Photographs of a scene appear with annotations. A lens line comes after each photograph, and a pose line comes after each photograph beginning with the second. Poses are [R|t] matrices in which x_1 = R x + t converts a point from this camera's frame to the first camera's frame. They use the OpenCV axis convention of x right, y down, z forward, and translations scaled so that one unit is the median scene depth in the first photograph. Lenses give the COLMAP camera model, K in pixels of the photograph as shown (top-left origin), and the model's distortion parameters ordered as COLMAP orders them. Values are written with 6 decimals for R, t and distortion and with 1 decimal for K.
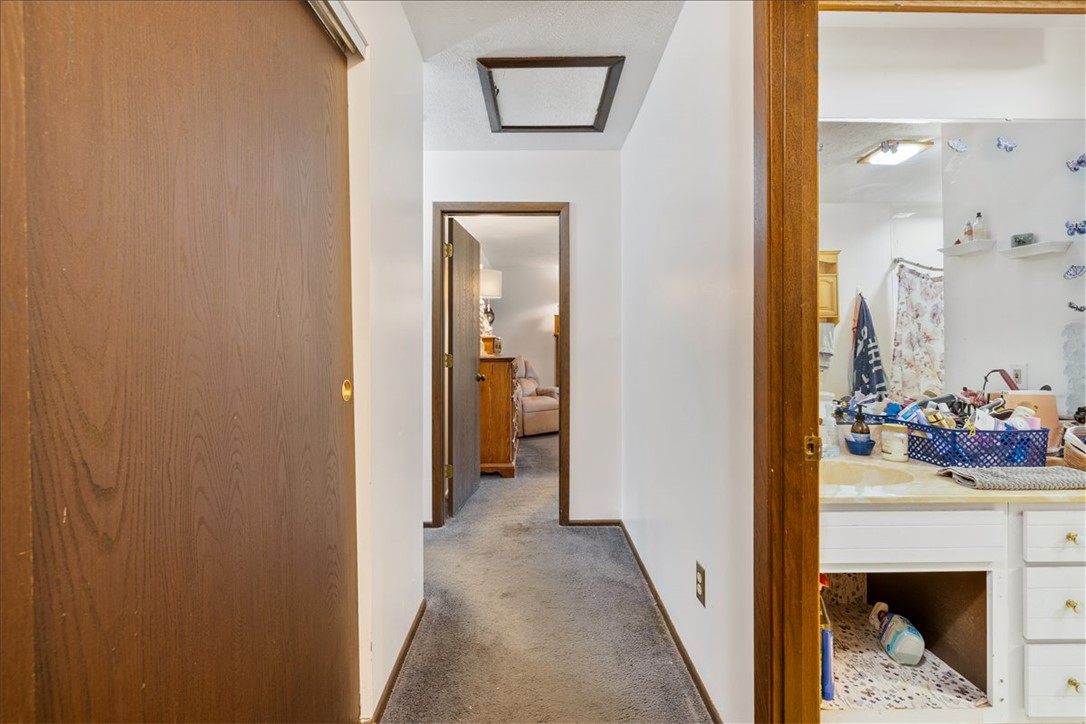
lens RADIAL K [[458.7, 0, 538.1], [0, 458.7, 348.0], [0, 0, 1]] dist [-0.000016, 0.000251]
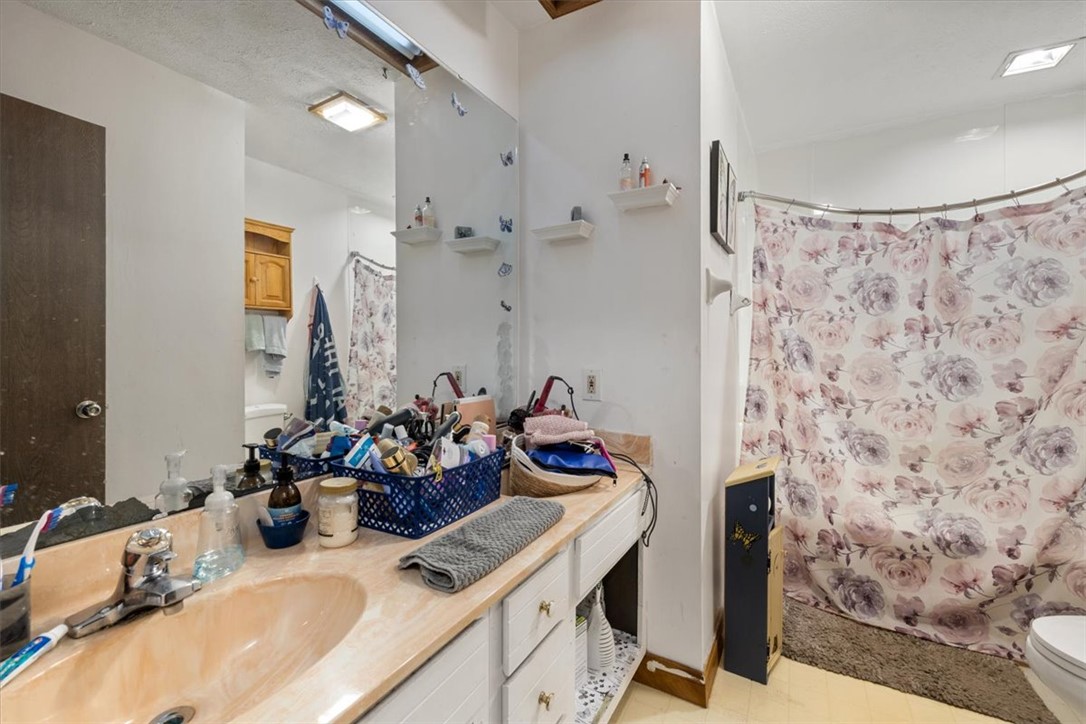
lens RADIAL K [[458.7, 0, 538.1], [0, 458.7, 348.0], [0, 0, 1]] dist [-0.000016, 0.000251]
pose [[0.506265, 0.002614, 0.862374, 0.351098], [-0.002310, 0.999996, -0.001675, 0.000259], [-0.862375, -0.001144, 0.506269, 0.424709]]
